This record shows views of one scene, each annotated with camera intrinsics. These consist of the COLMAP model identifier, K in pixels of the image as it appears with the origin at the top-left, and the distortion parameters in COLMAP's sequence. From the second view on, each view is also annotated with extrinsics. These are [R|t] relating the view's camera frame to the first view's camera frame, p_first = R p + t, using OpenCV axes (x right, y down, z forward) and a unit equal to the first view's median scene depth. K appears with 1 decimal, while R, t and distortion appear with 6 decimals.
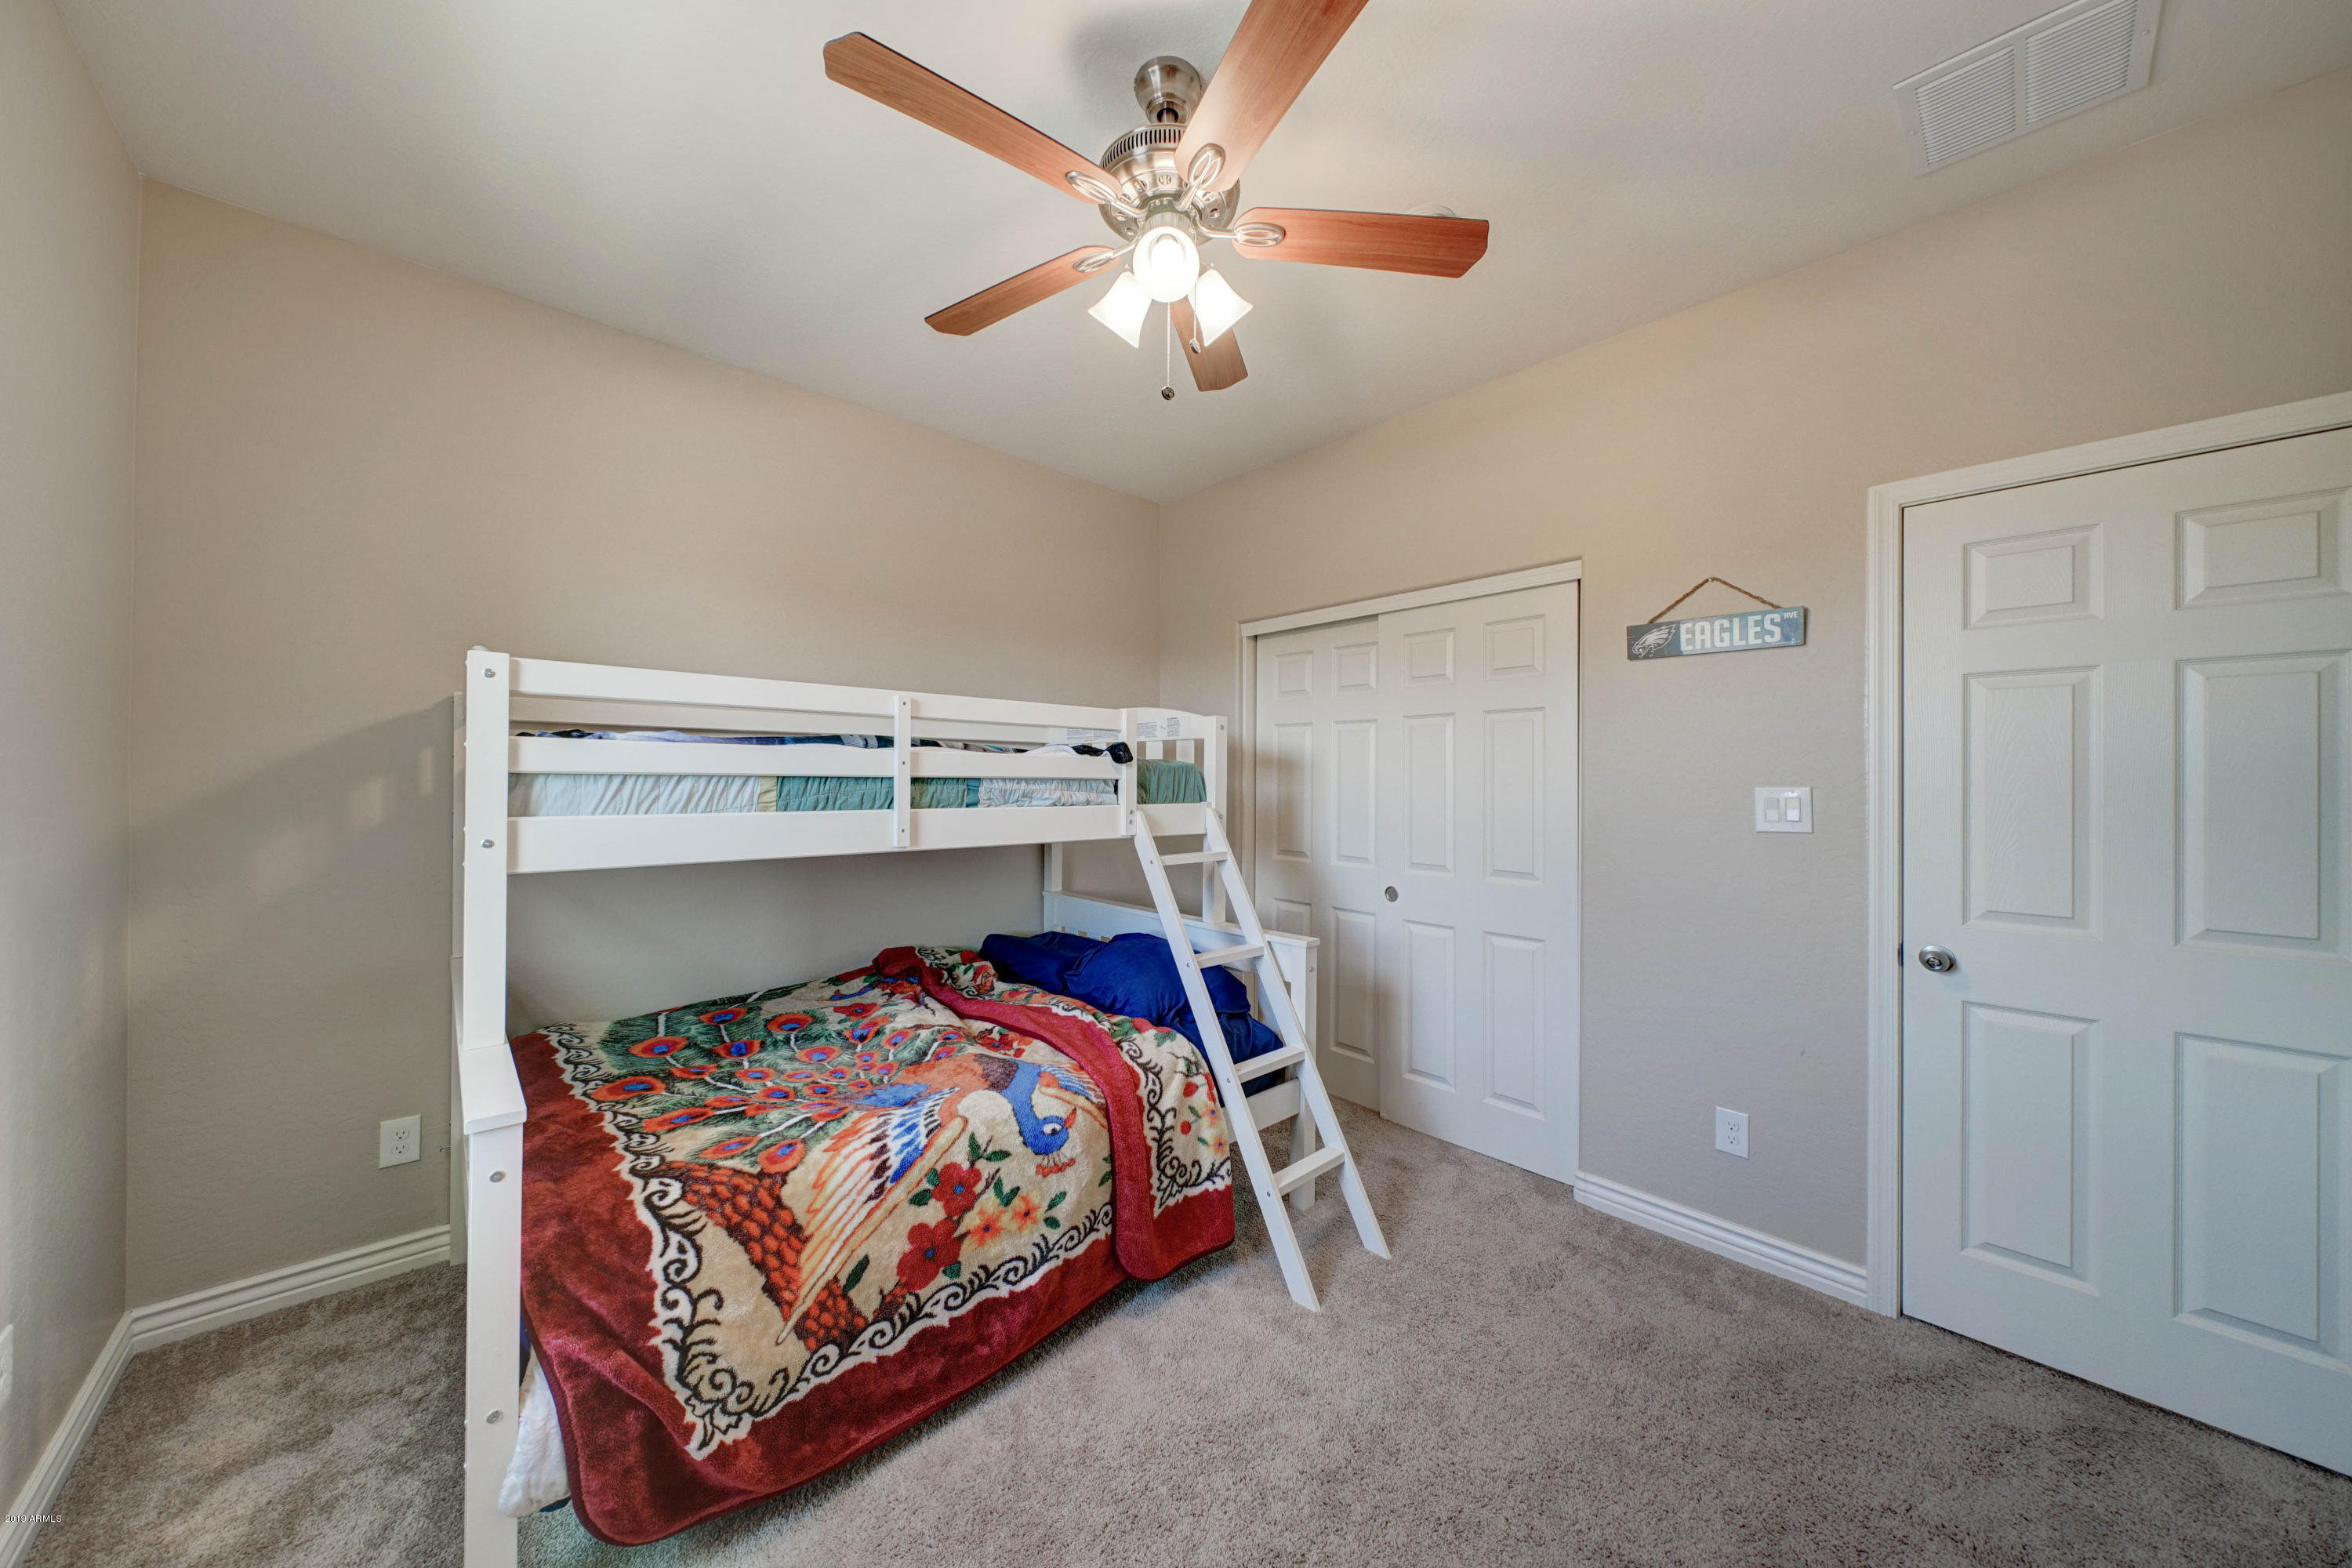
lens RADIAL K [[801.0, 0, 1184.6], [0, 801.0, 775.4], [0, 0, 1]] dist [-0.006001, 0.000013]
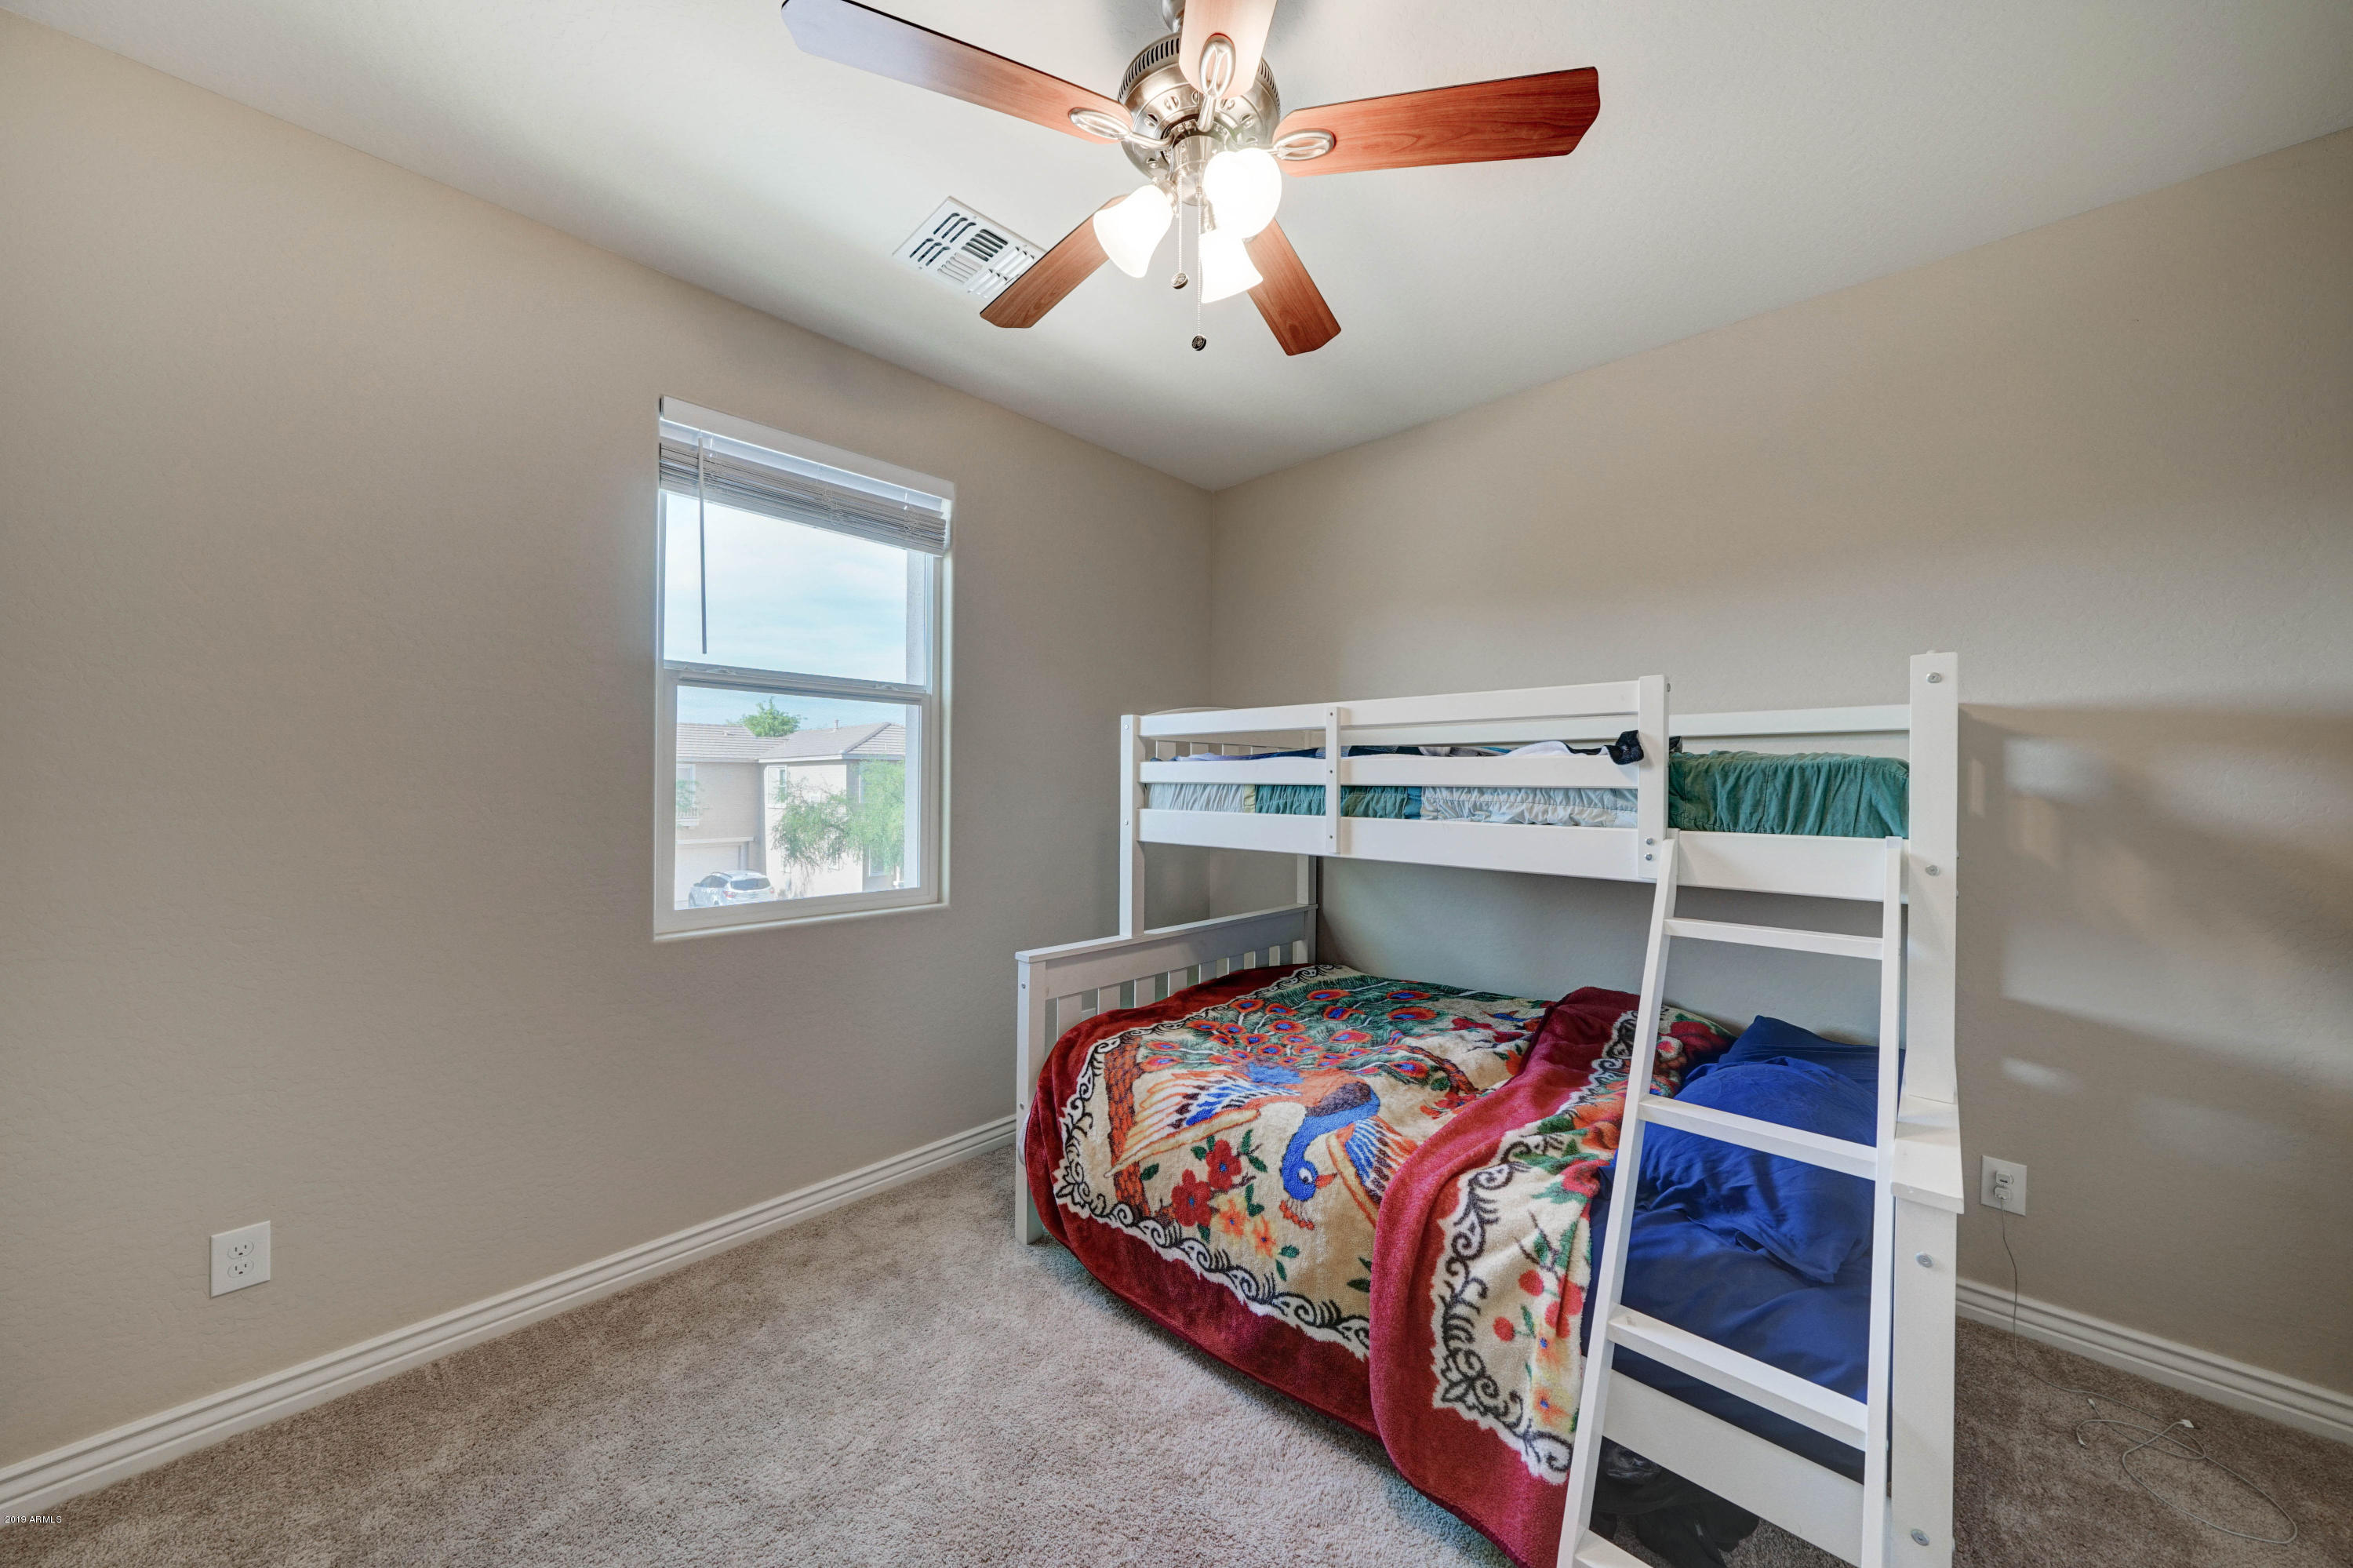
lens RADIAL K [[801.4, 0, 1185.1], [0, 801.4, 775.4], [0, 0, 1]] dist [-0.006001, 0.000013]
pose [[0.053632, -0.014600, -0.998454, 0.742433], [-0.000474, 0.999893, -0.014646, 0.004745], [0.998561, 0.001259, 0.053619, 0.827333]]
